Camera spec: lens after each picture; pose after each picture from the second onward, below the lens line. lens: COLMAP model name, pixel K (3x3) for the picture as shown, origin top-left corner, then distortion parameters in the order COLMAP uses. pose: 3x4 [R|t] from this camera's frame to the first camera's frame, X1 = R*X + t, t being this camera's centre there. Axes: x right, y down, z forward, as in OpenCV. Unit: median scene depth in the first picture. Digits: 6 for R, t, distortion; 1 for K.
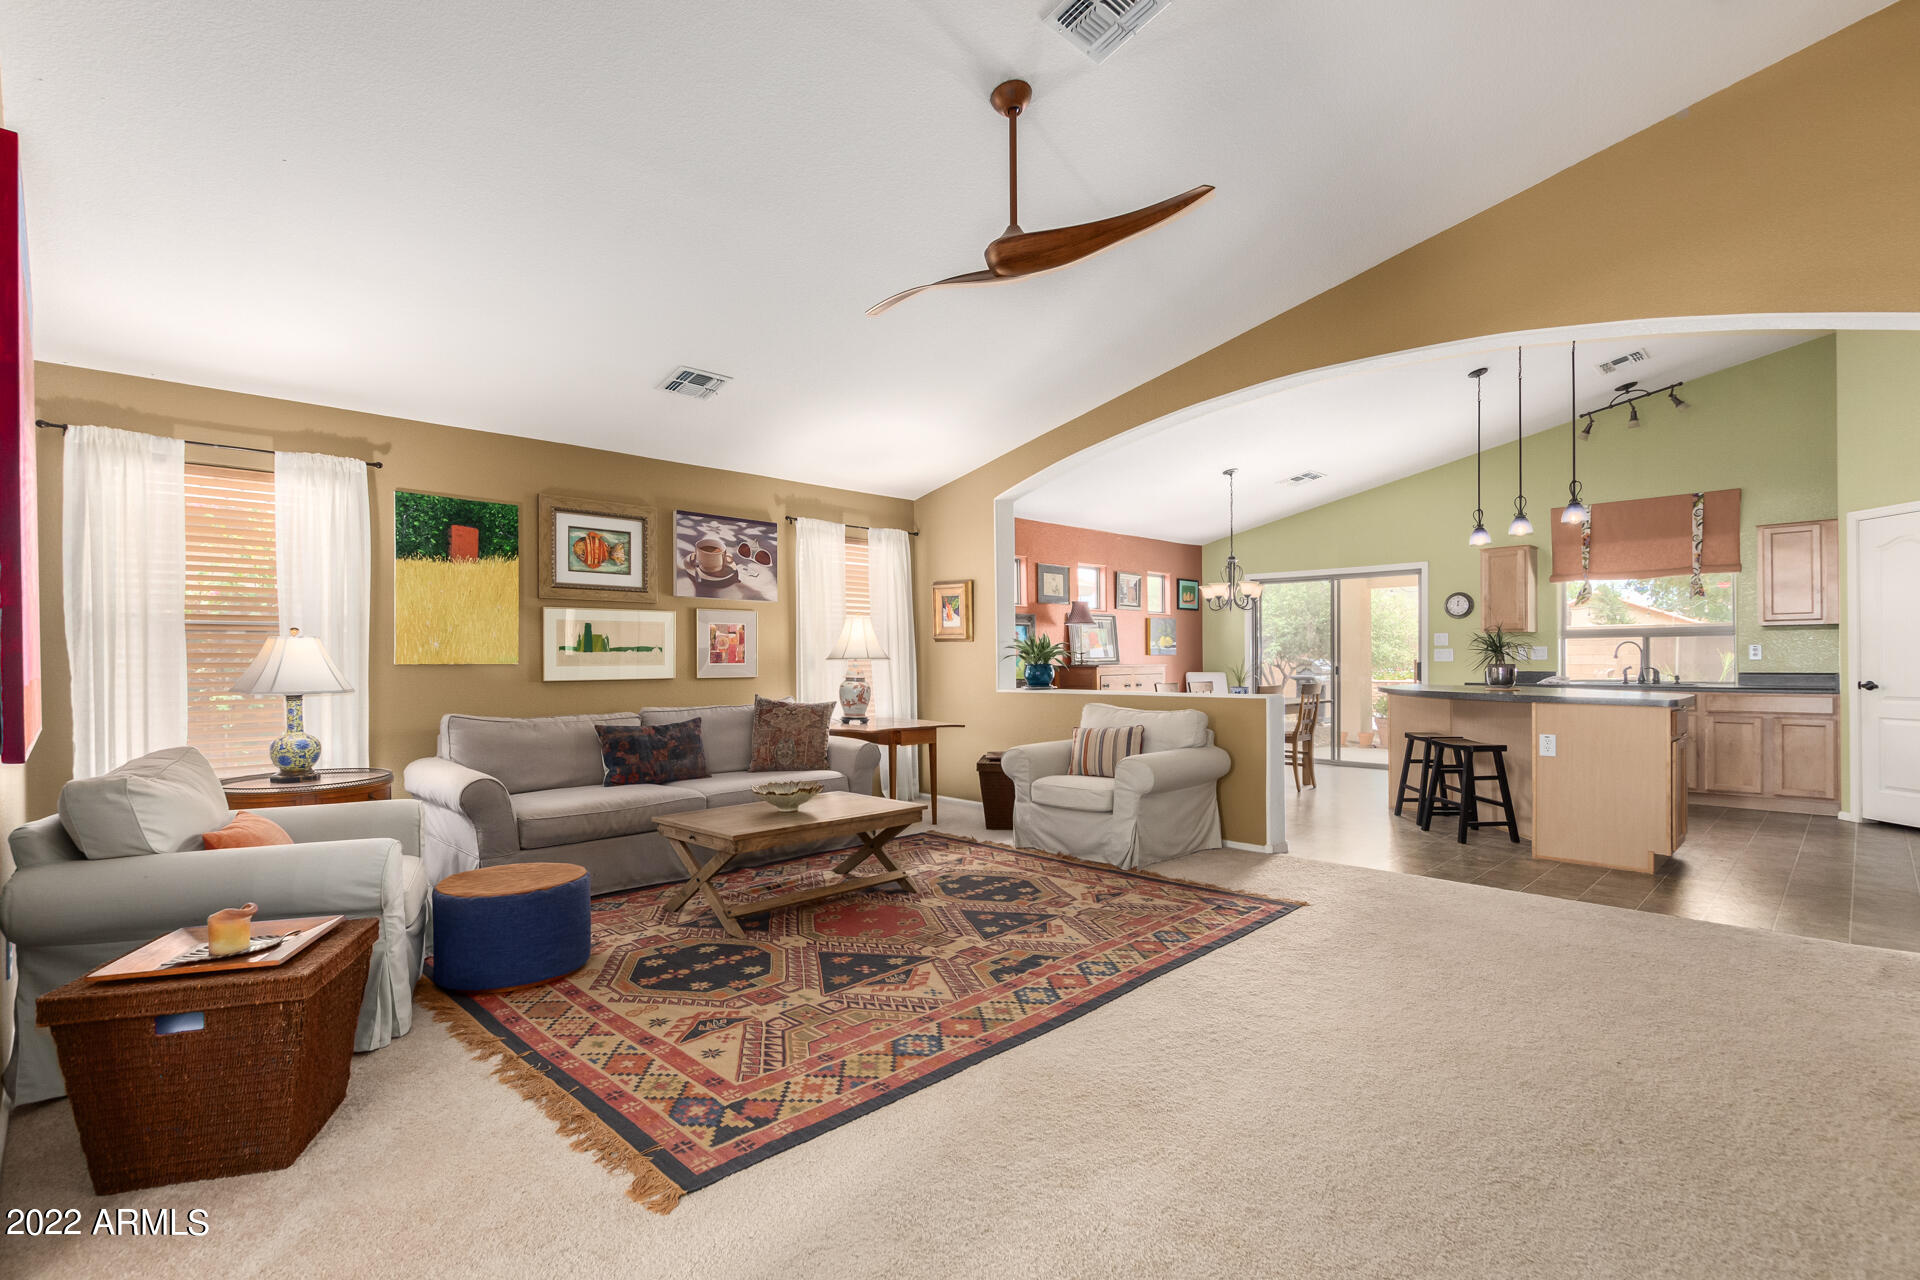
lens RADIAL K [[937.5, 0, 922.5], [0, 937.5, 664.3], [0, 0, 1]] dist [0.002258, -0.000842]
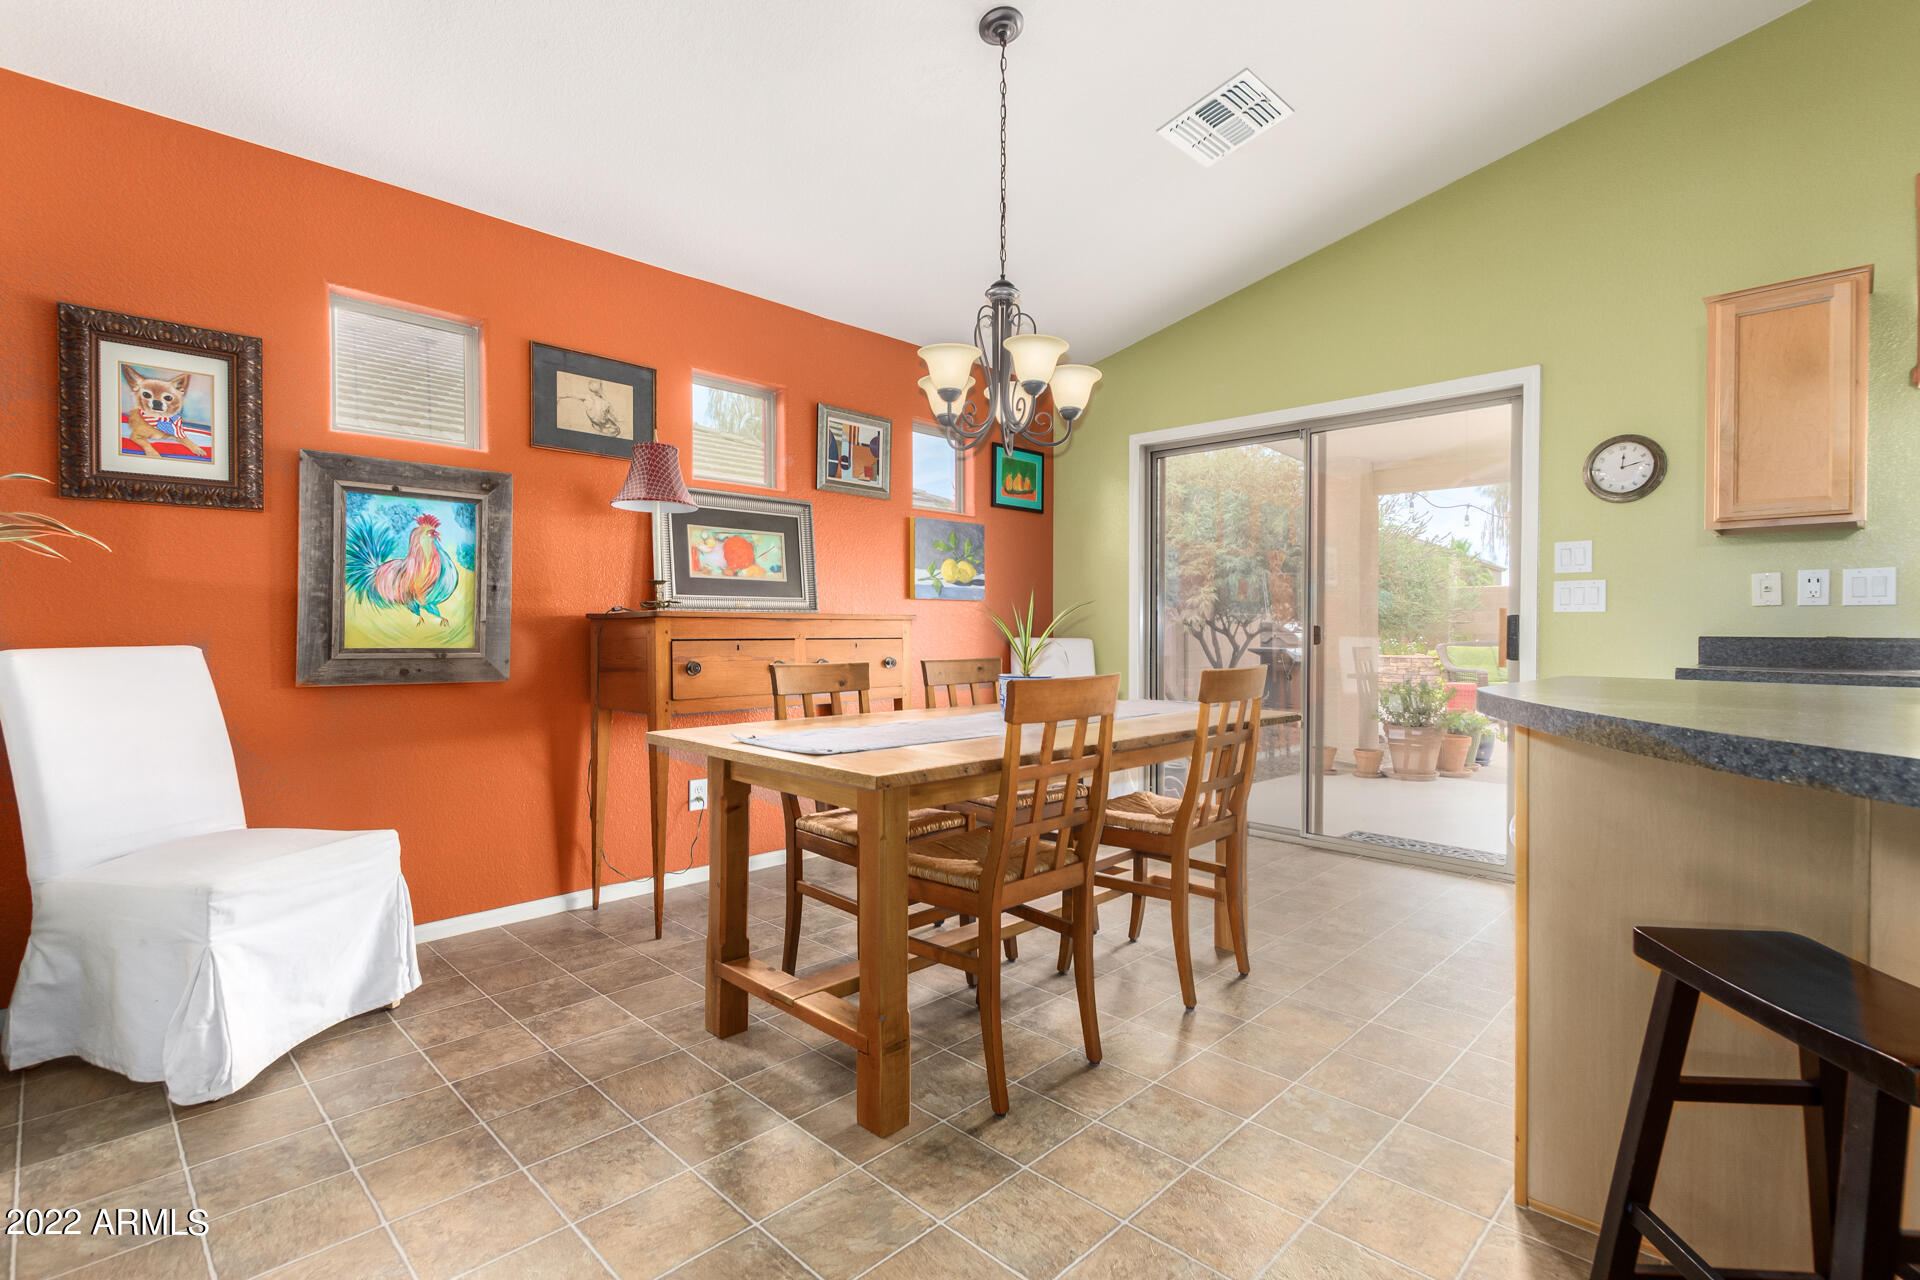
lens RADIAL K [[909.8, 0, 960.0], [0, 909.8, 640.0], [0, 0, 1]] dist [-0.000382, -0.001283]
pose [[0.999305, 0.005356, 0.036896, 0.369700], [-0.005556, 0.999970, 0.005316, 0.010872], [-0.036866, -0.005518, 0.999305, 0.828969]]
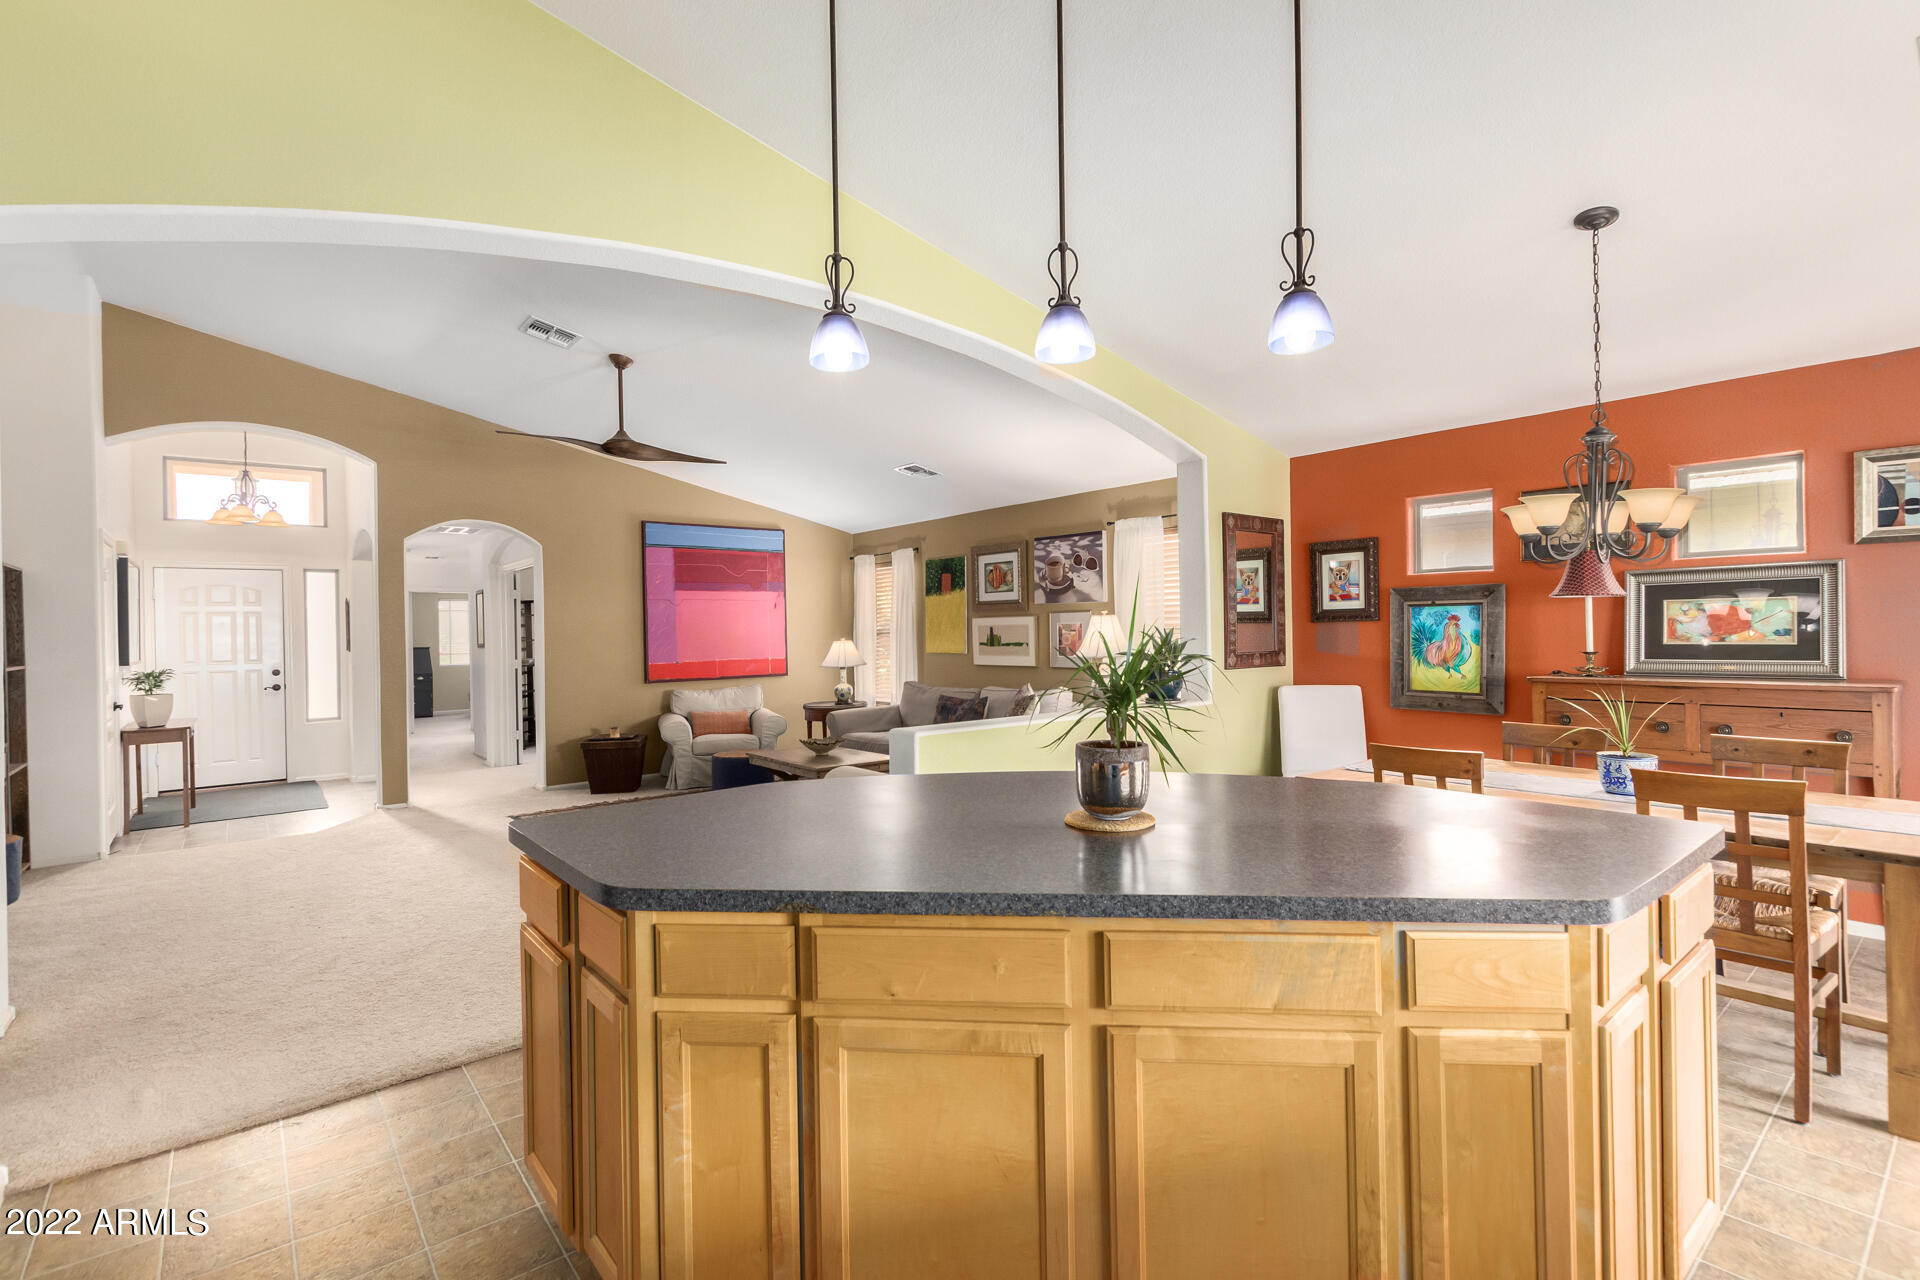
lens RADIAL K [[886.4, 0, 945.1], [0, 886.4, 636.0], [0, 0, 1]] dist [0.001607, -0.000870]
pose [[-0.105242, 0.010216, -0.994394, 0.910195], [0.006600, 0.999932, 0.009575, -0.038093], [0.994425, -0.005556, -0.105302, 0.935551]]
